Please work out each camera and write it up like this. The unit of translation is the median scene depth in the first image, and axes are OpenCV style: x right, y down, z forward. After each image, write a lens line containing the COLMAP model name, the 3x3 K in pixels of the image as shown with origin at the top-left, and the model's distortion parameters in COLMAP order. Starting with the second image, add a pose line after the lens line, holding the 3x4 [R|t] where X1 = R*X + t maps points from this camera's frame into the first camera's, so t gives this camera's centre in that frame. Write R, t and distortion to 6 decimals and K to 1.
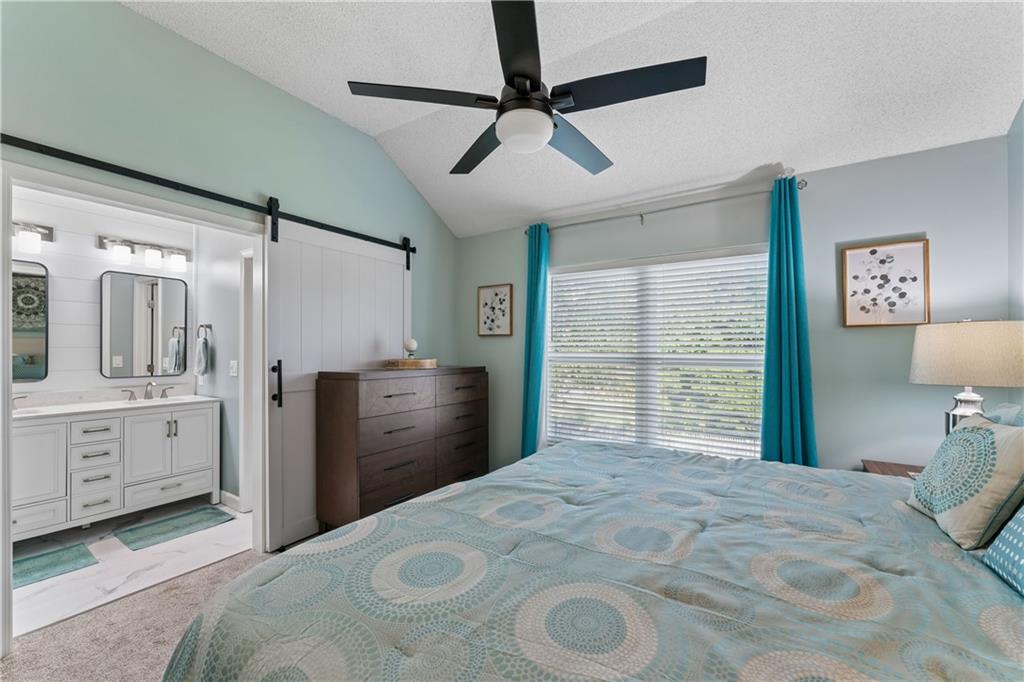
lens RADIAL K [[410.9, 0, 508.1], [0, 410.9, 345.2], [0, 0, 1]] dist [-0.005769, 0.000591]
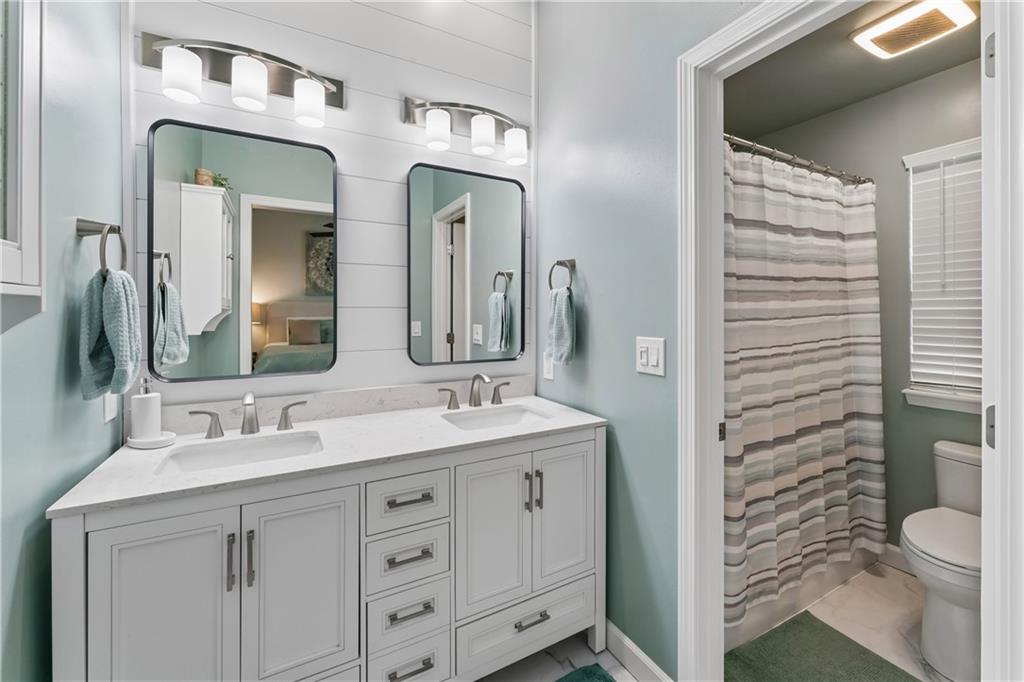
lens RADIAL K [[410.9, 0, 506.2], [0, 410.9, 311.3], [0, 0, 1]] dist [-0.005769, 0.000591]
pose [[0.874455, -0.001360, -0.485105, -0.594559], [0.003544, 0.999987, 0.003586, 0.008779], [0.485094, -0.004855, 0.874449, 0.564204]]
